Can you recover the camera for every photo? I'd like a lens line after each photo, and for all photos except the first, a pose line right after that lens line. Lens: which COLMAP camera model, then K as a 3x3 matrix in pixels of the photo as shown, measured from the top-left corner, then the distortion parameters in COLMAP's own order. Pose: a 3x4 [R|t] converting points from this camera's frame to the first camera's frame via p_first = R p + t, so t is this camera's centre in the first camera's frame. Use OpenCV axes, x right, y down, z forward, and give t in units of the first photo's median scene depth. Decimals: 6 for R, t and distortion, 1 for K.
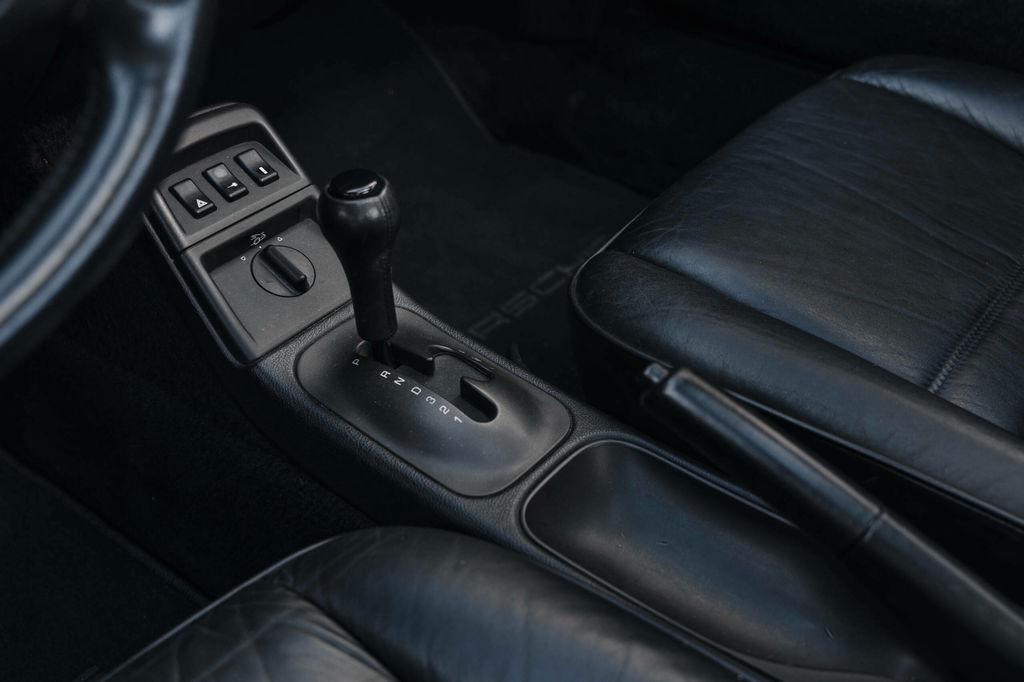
lens RADIAL K [[1117.0, 0, 512.0], [0, 1117.0, 341.0], [0, 0, 1]] dist [0.007658, 0.008115]
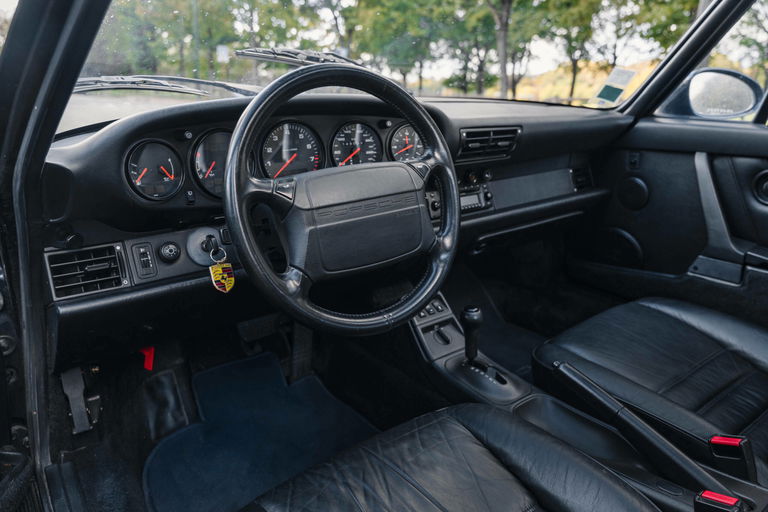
lens RADIAL K [[503.0, 0, 382.0], [0, 503.0, 270.5], [0, 0, 1]] dist [0.001484, 0.001548]
pose [[0.966630, 0.070189, -0.246373, -0.025238], [-0.143547, 0.944970, -0.293984, 0.221485], [0.212181, 0.319540, 0.923511, -0.497260]]
